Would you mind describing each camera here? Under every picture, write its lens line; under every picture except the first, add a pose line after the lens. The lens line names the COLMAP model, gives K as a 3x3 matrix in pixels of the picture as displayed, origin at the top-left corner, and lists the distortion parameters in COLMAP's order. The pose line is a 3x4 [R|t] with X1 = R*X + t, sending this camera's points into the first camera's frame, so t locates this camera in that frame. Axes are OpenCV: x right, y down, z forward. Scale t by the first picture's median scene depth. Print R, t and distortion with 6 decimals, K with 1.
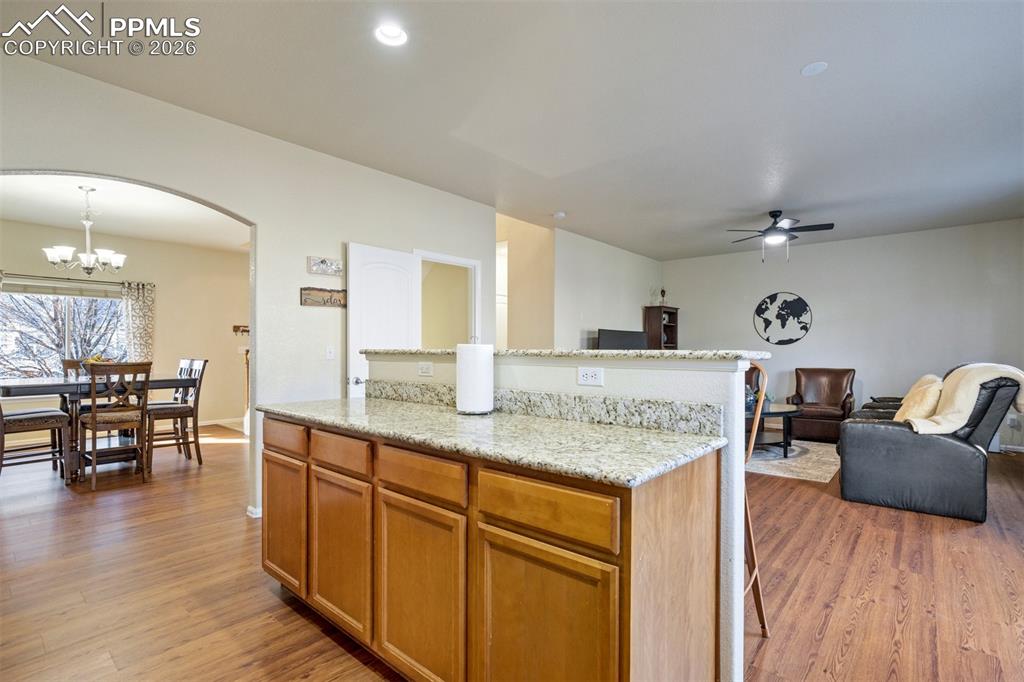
lens RADIAL K [[480.3, 0, 516.9], [0, 480.3, 346.2], [0, 0, 1]] dist [-0.045663, 0.024559]
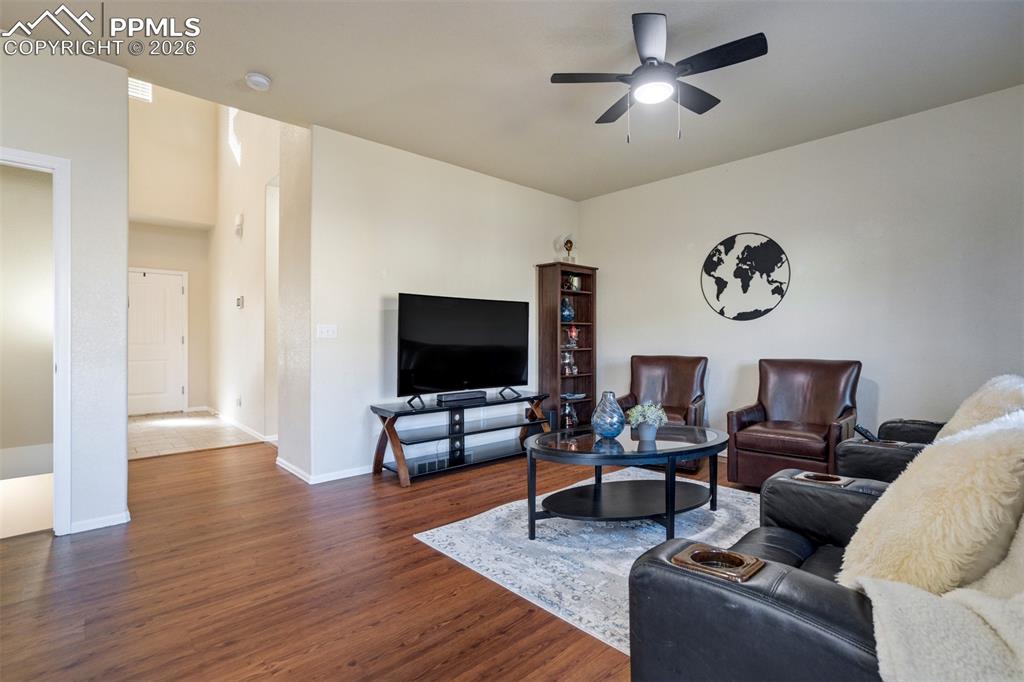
lens RADIAL K [[482.7, 0, 520.9], [0, 482.7, 335.8], [0, 0, 1]] dist [-0.015512, 0.000048]
pose [[0.994611, -0.004385, -0.103585, 0.342586], [0.004714, 0.999985, 0.002933, 0.013810], [0.103571, -0.003406, 0.994616, 0.364486]]
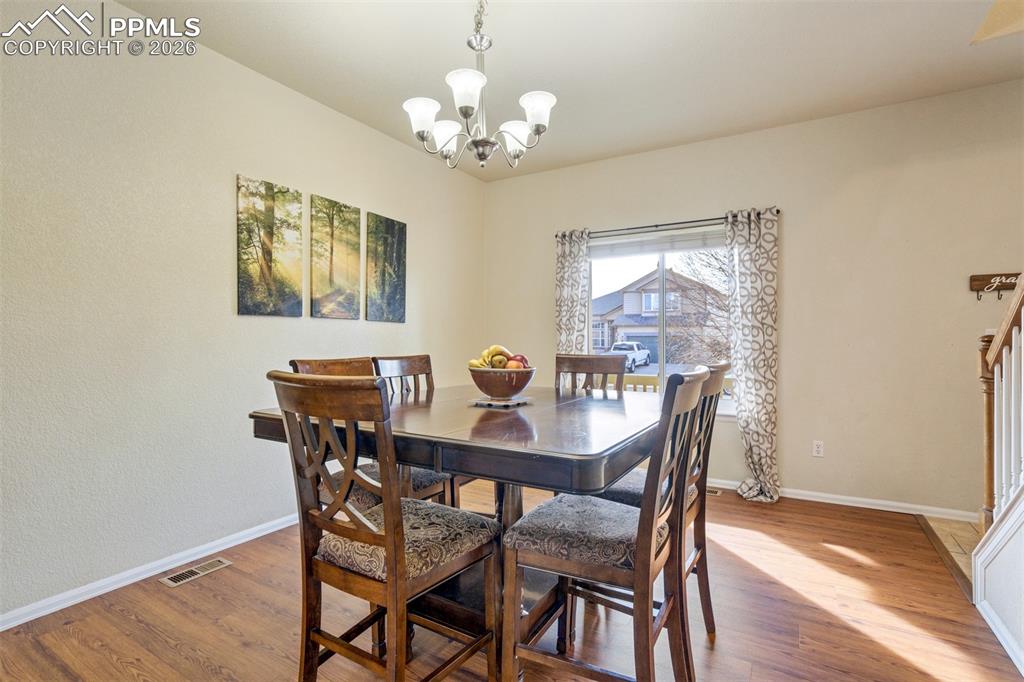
lens RADIAL K [[480.3, 0, 516.9], [0, 480.3, 346.2], [0, 0, 1]] dist [-0.045663, 0.024559]
pose [[0.178198, 0.013307, -0.983905, -0.306944], [0.008107, 0.999855, 0.014992, 0.007171], [0.983961, -0.010648, 0.178065, 0.615063]]
